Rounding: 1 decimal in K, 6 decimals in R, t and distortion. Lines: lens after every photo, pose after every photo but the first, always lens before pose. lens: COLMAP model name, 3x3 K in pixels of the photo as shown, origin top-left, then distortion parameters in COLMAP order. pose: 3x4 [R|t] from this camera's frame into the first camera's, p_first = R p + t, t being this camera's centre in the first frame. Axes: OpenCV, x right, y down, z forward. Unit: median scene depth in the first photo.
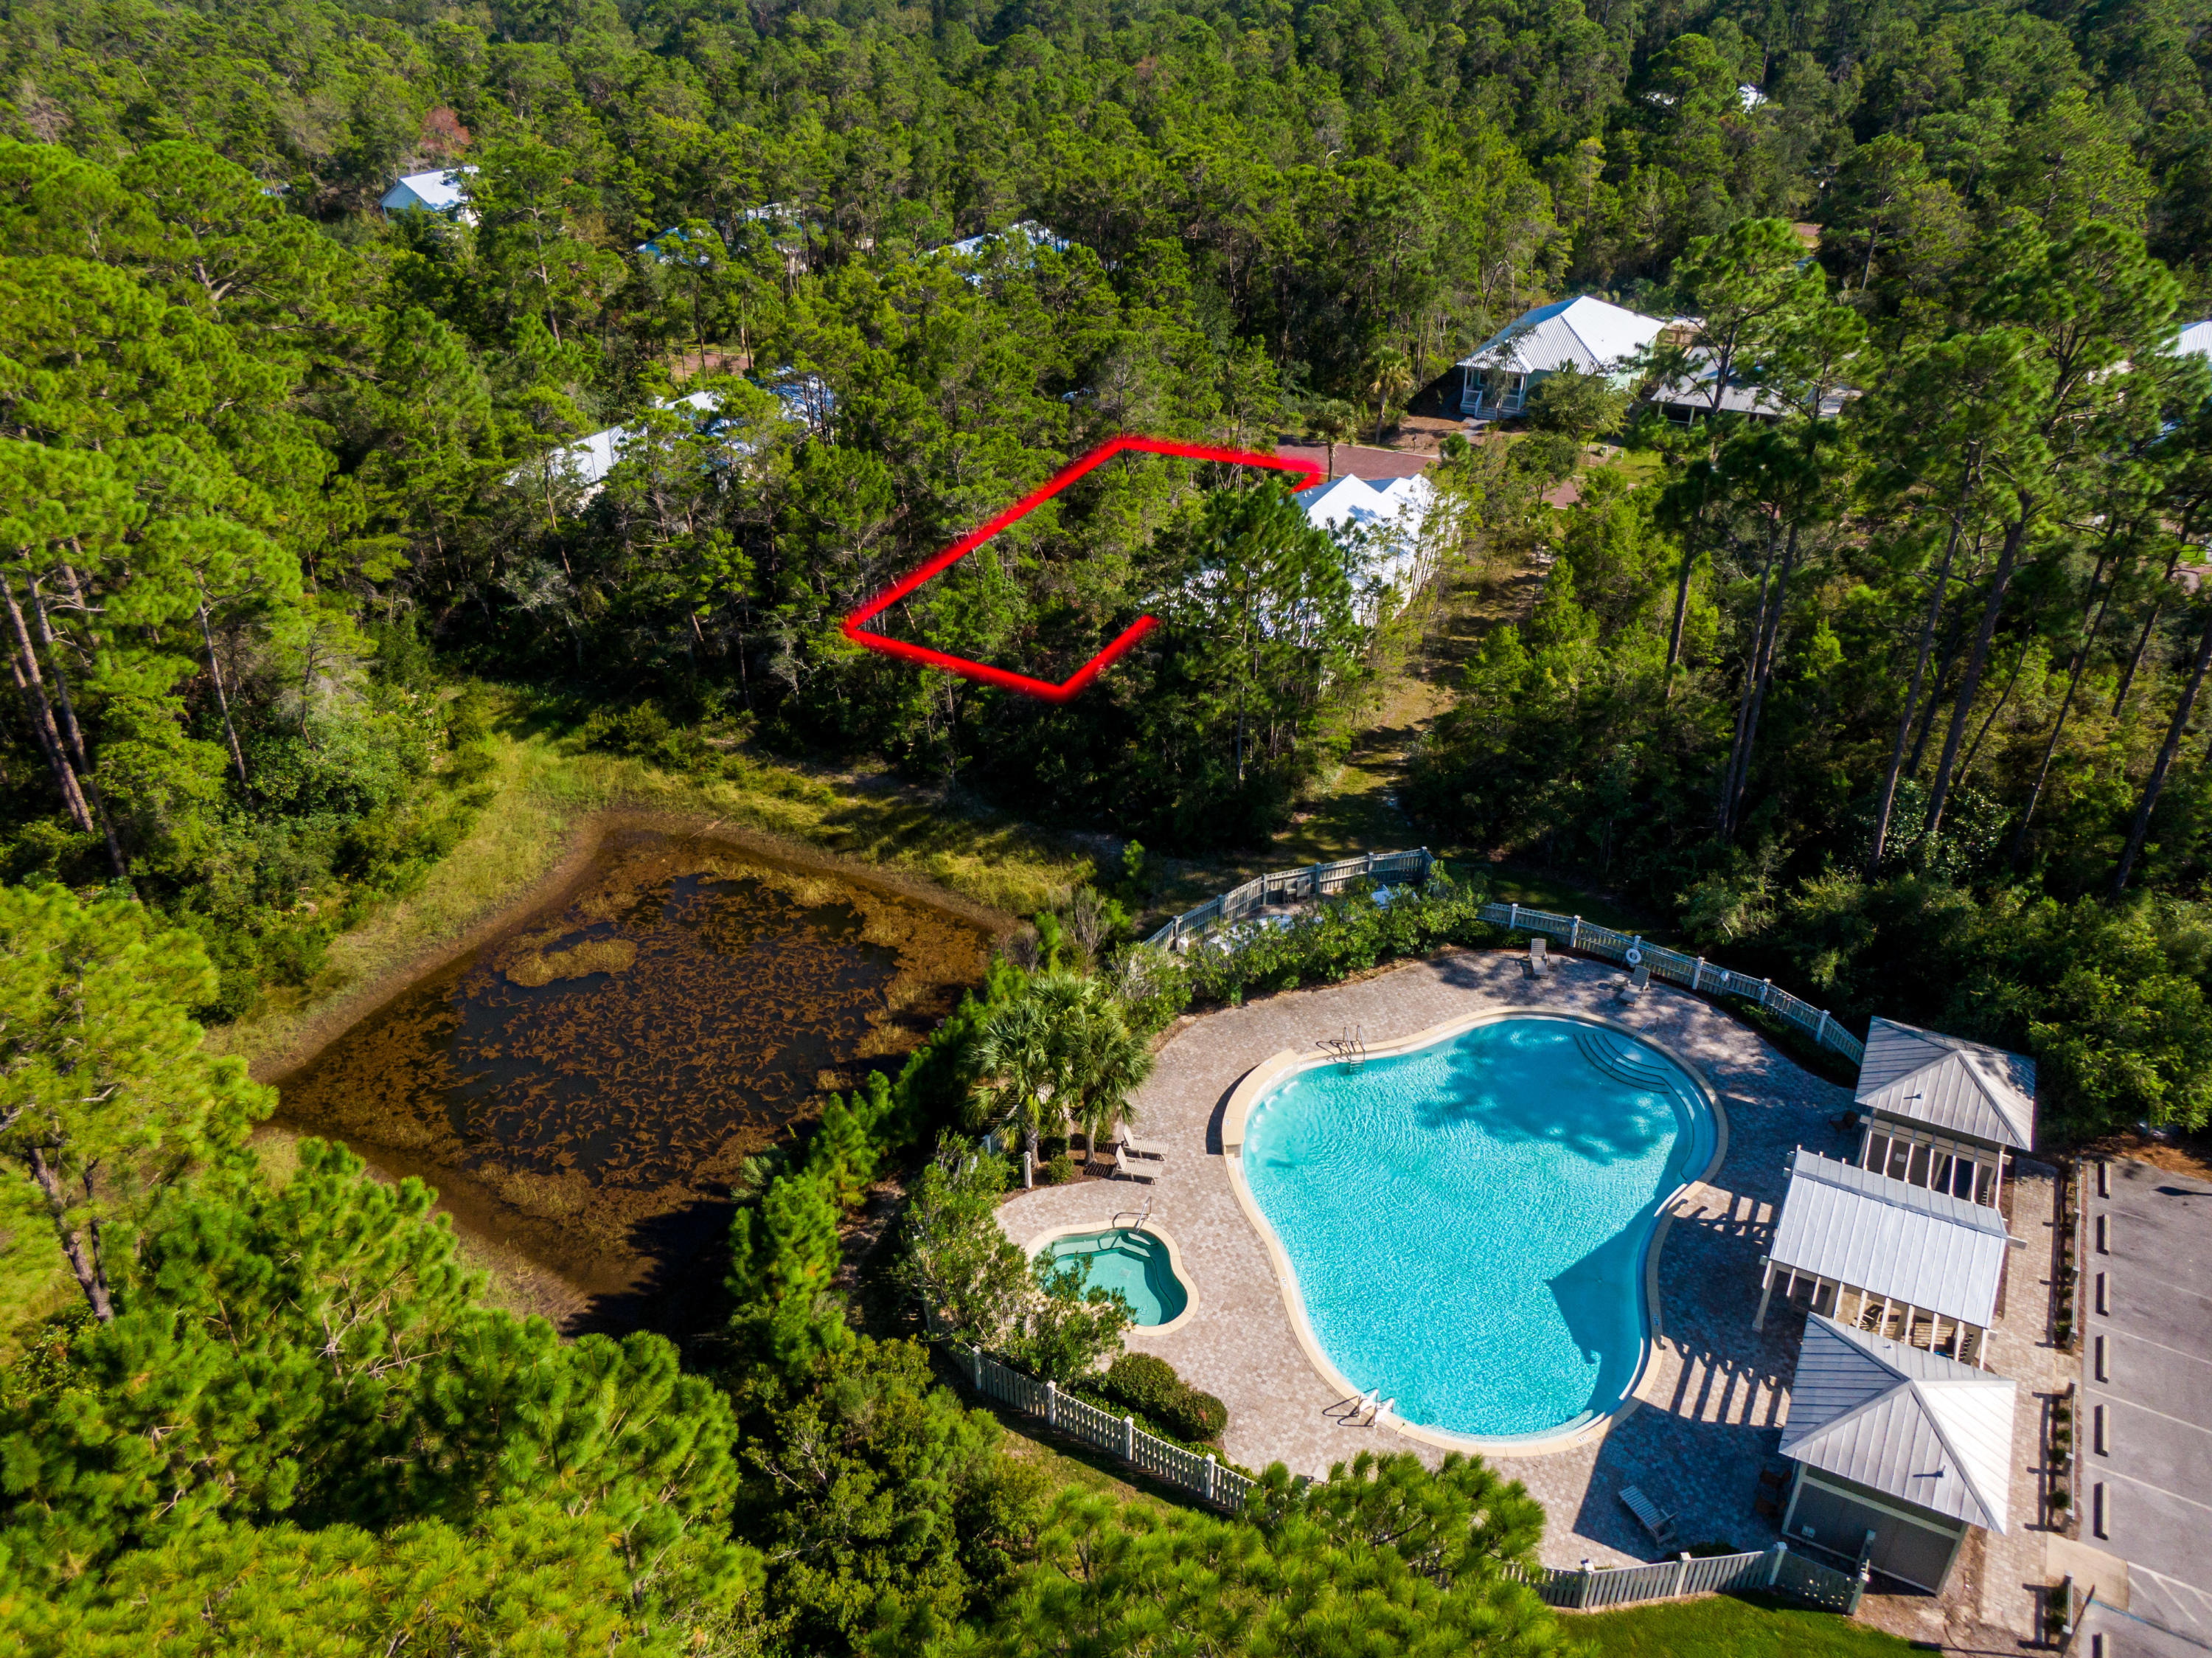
lens RADIAL K [[1554.5, 0, 1106.0], [0, 1554.5, 829.0], [0, 0, 1]] dist [0.001216, -0.009748]
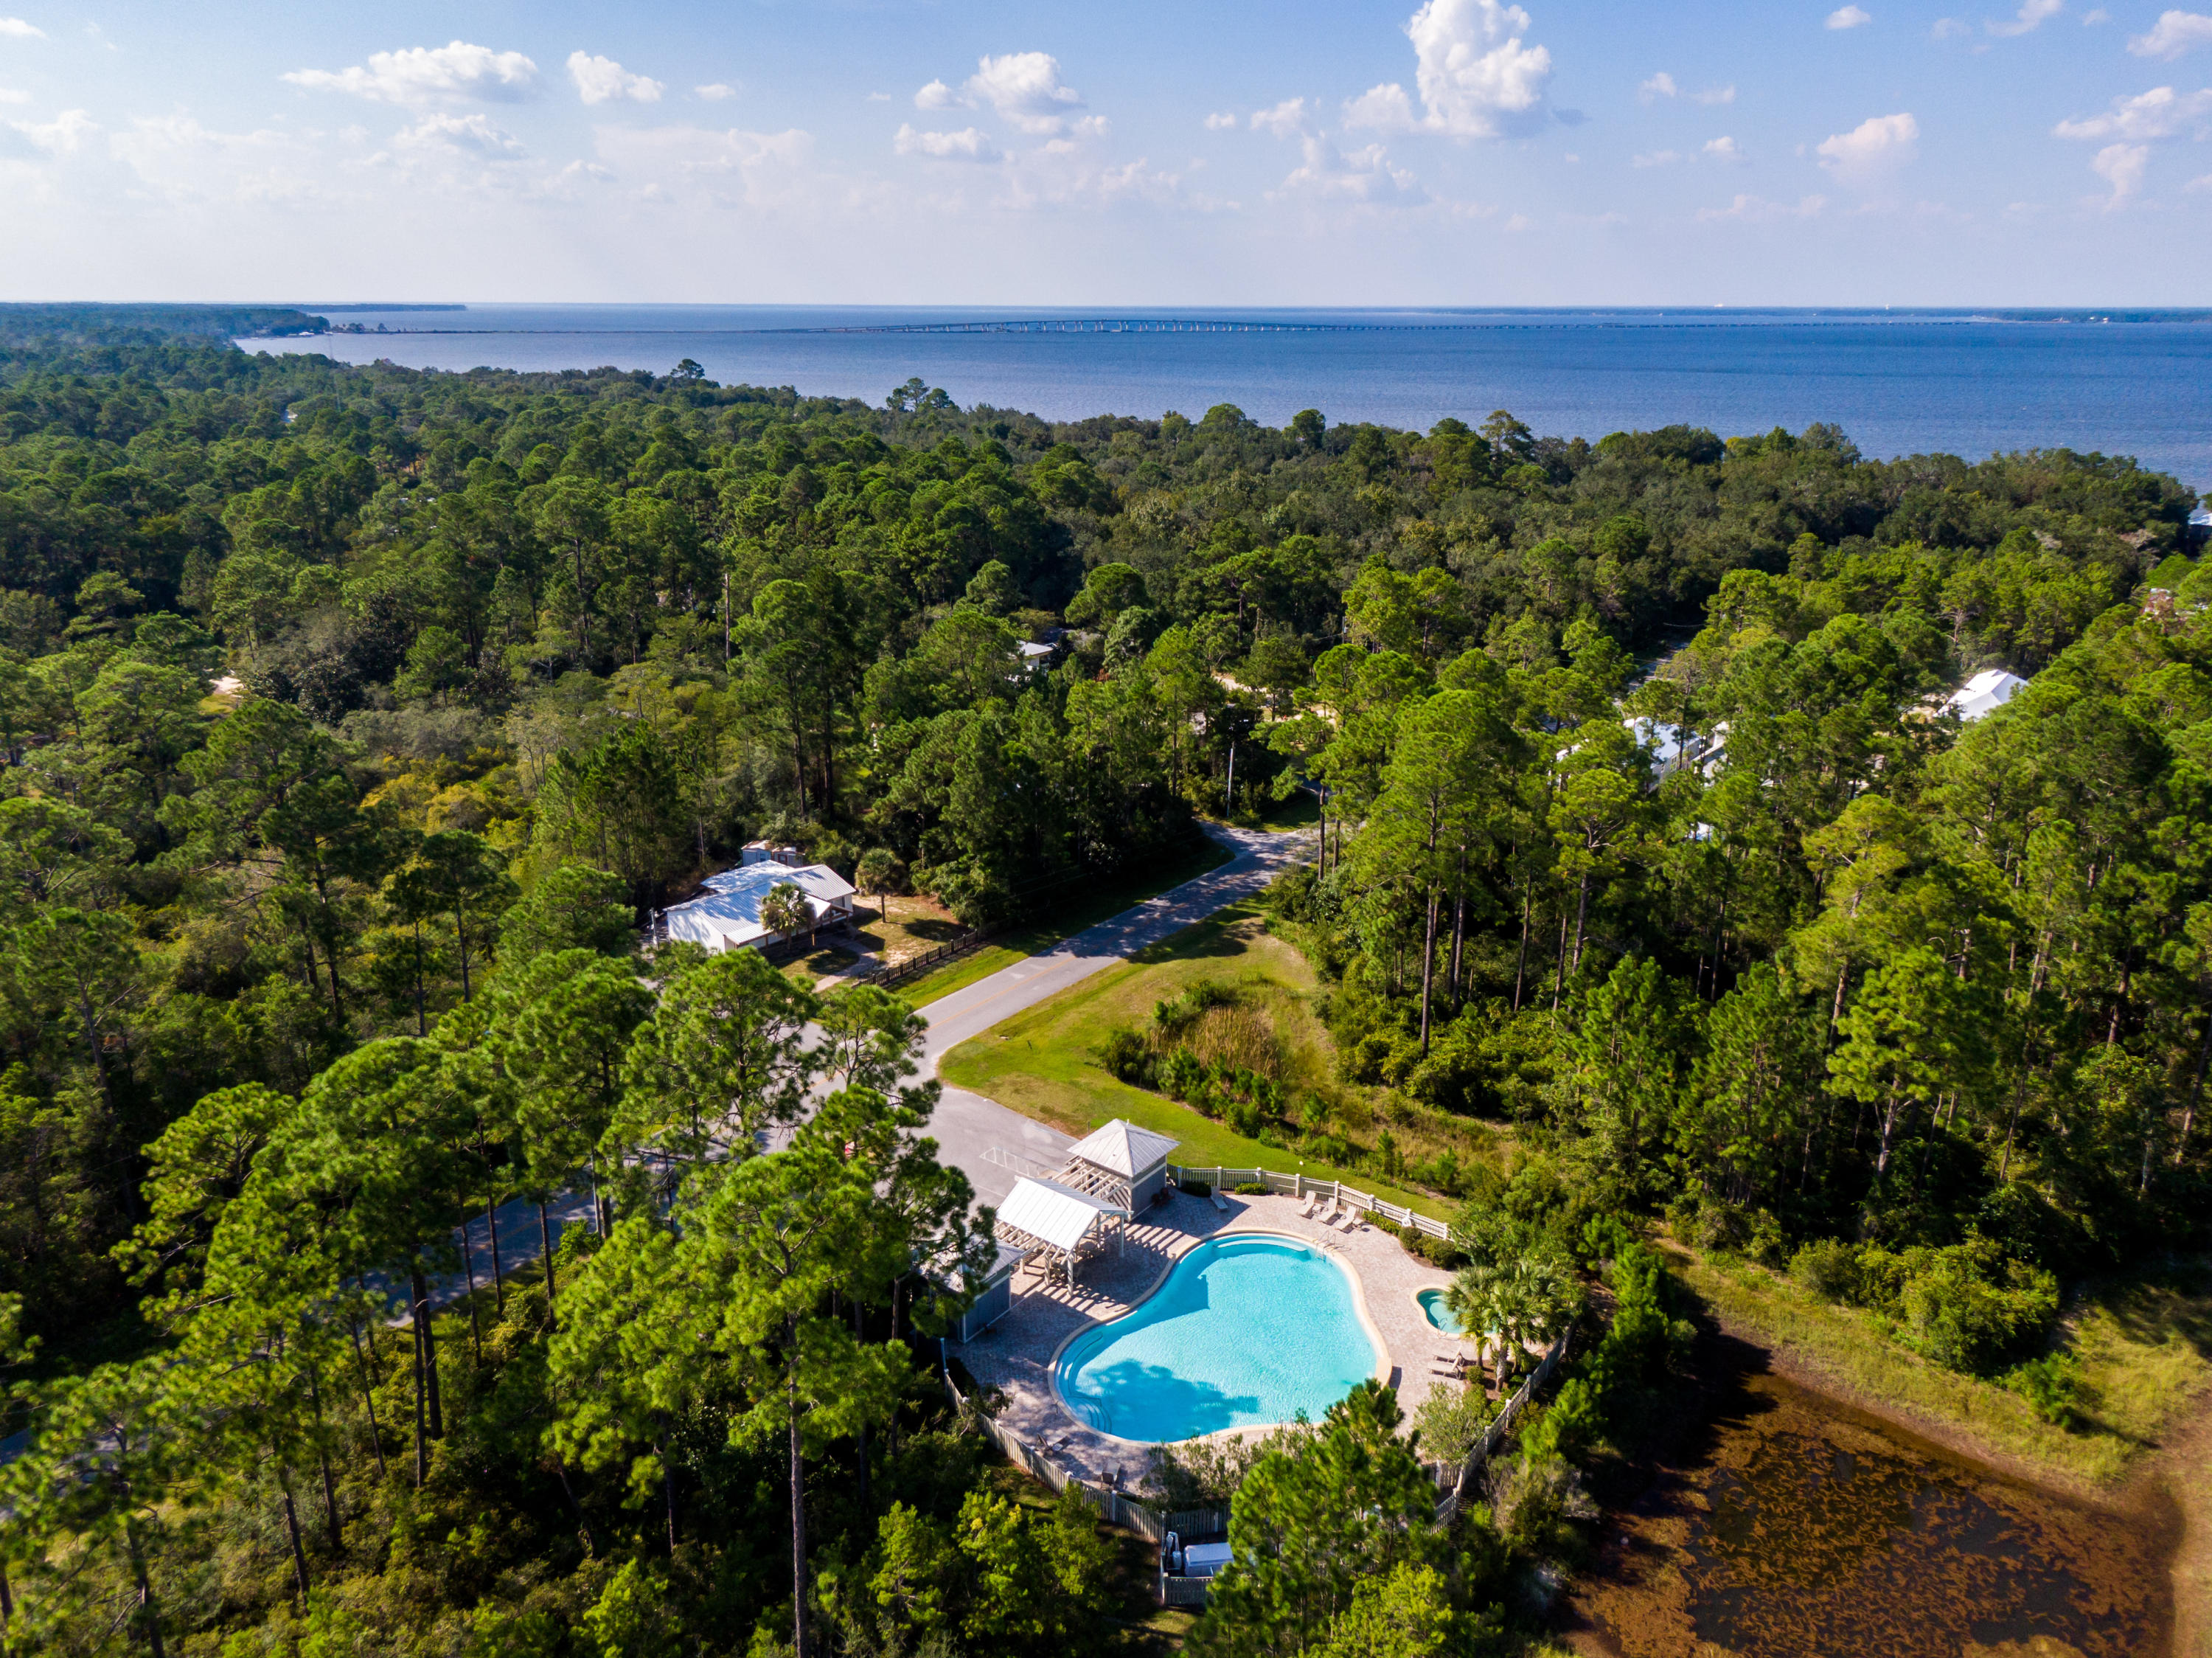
lens RADIAL K [[1609.1, 0, 1079.9], [0, 1609.1, 828.3], [0, 0, 1]] dist [-0.005750, -0.003256]
pose [[-0.986670, -0.027979, 0.160313, 0.144003], [0.103289, 0.653580, 0.749776, -1.421320], [-0.125756, 0.756340, -0.641978, 1.728400]]
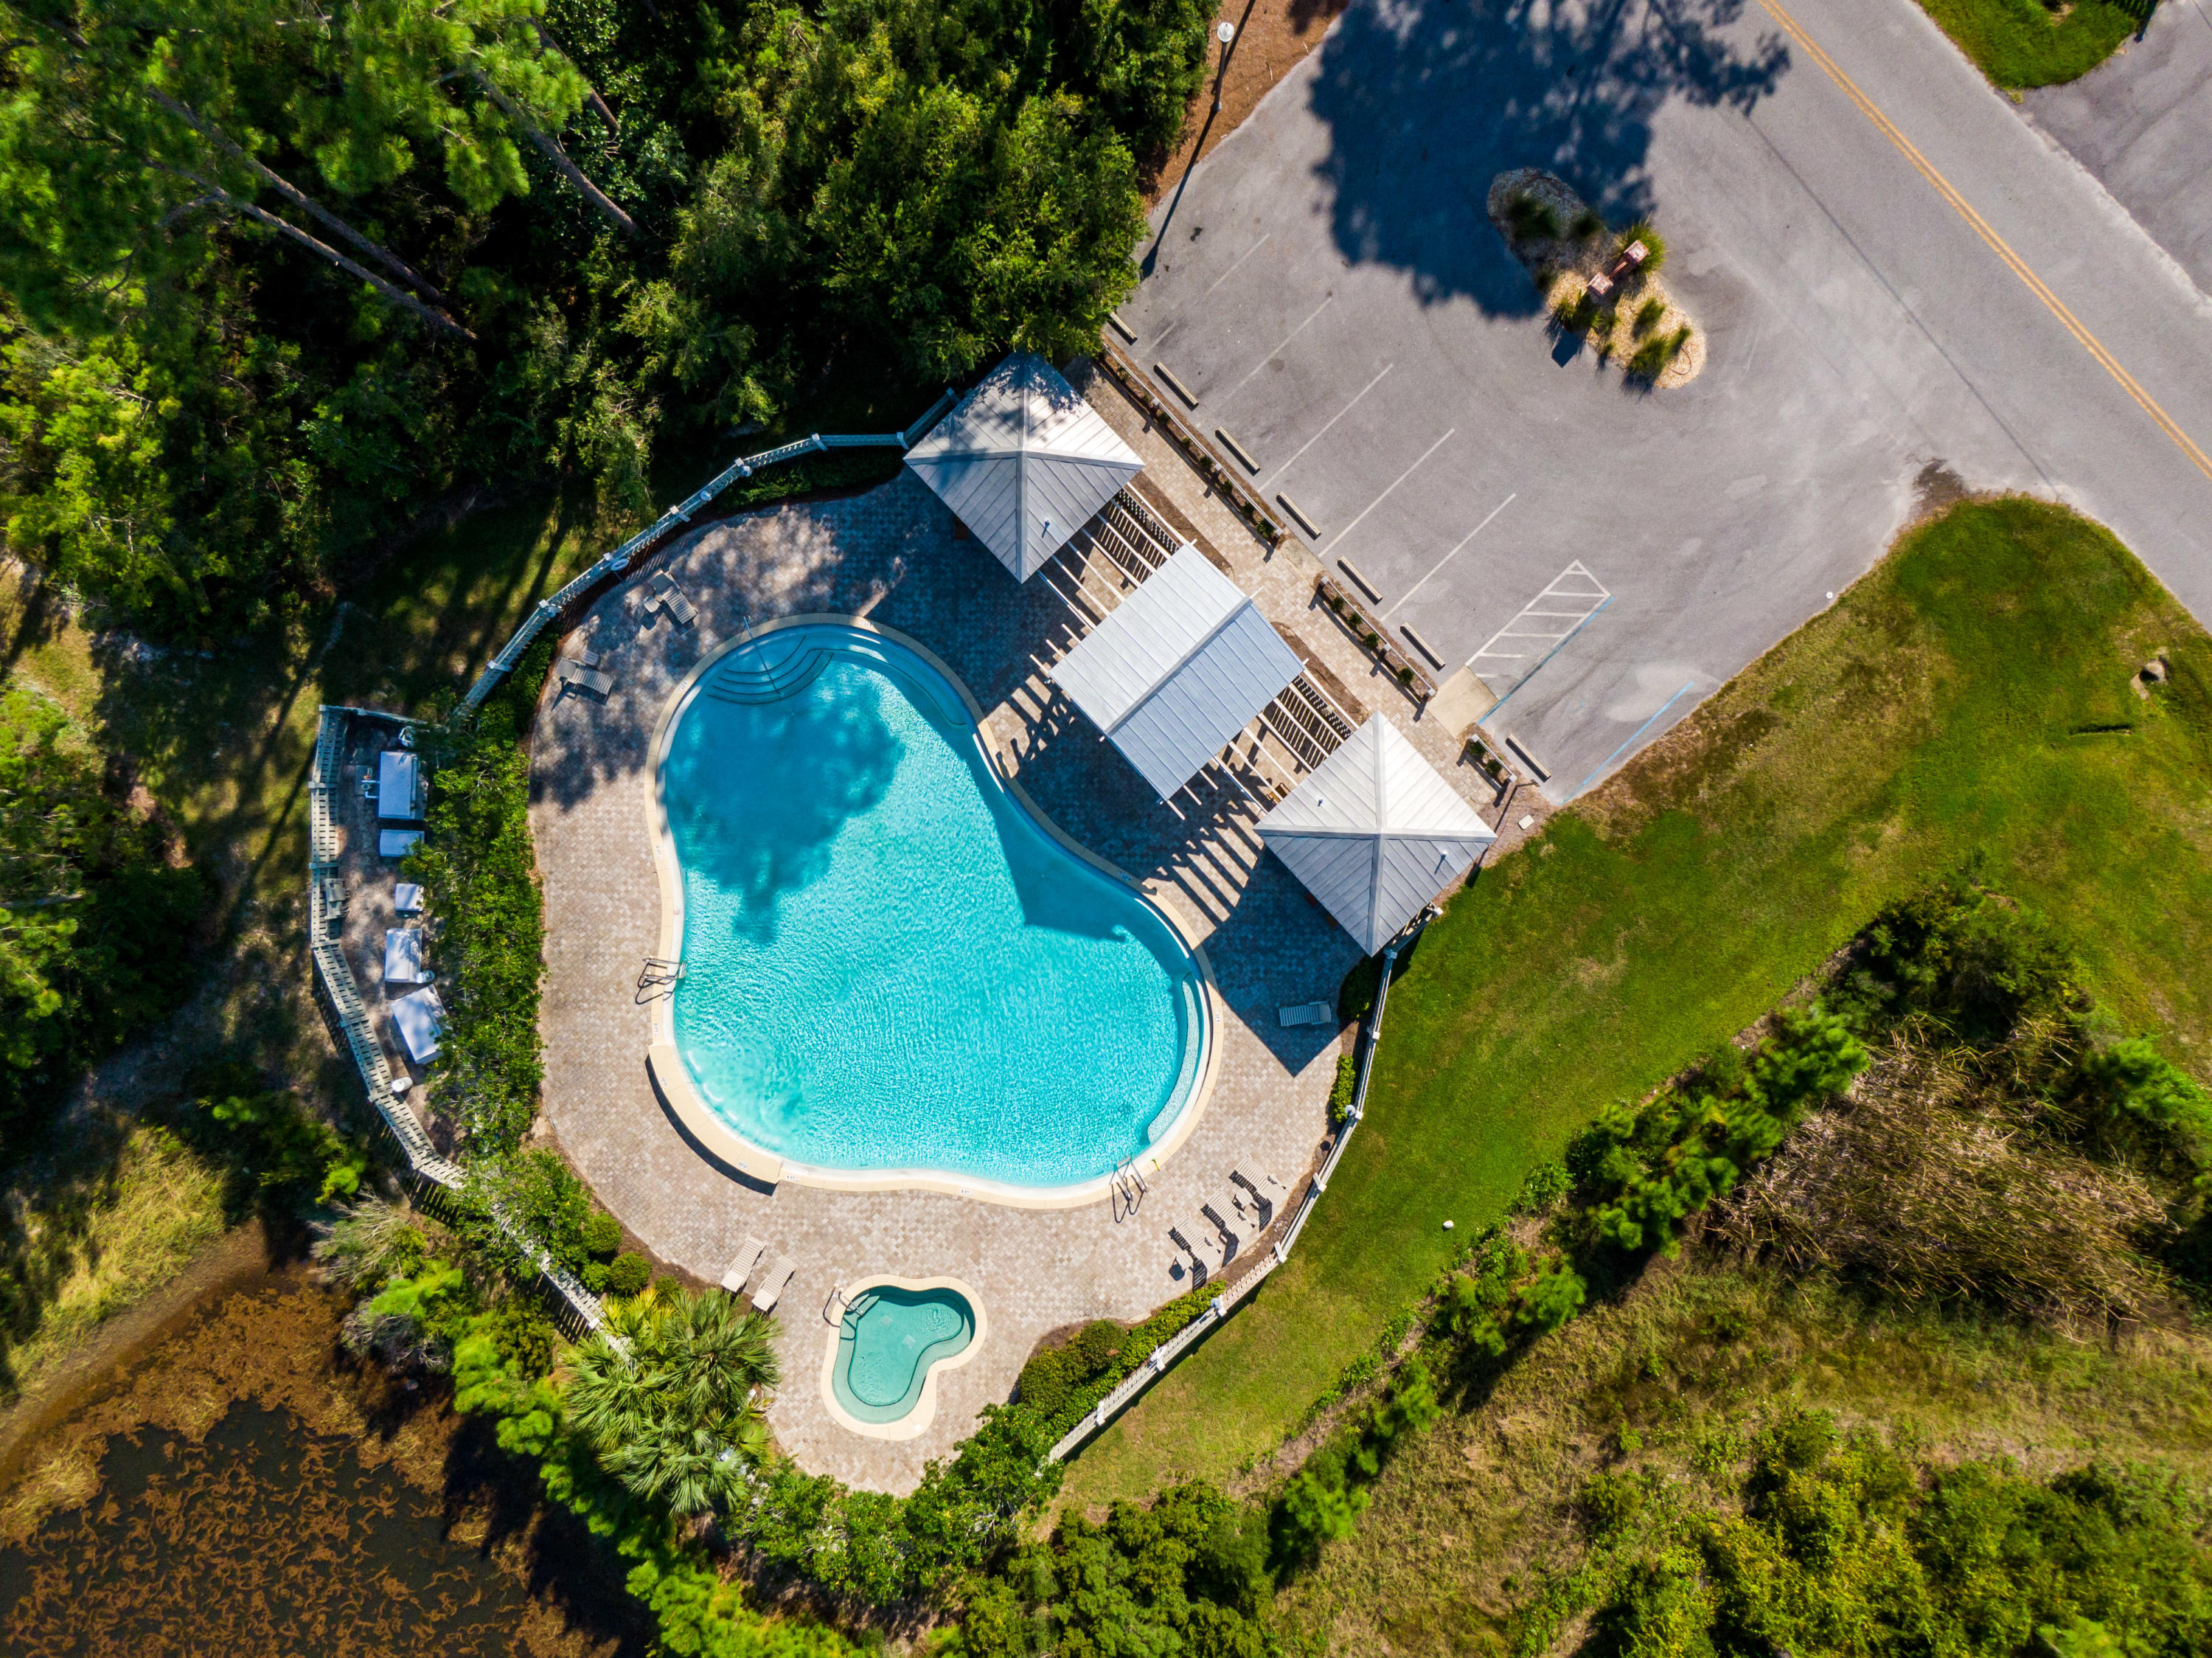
lens RADIAL K [[1554.5, 0, 1106.0], [0, 1554.5, 829.0], [0, 0, 1]] dist [0.001216, -0.009748]
pose [[0.306907, -0.951727, 0.004805, 0.343905], [0.496674, 0.164467, 0.852212, -0.537749], [-0.811864, -0.259164, 0.523174, 0.430323]]
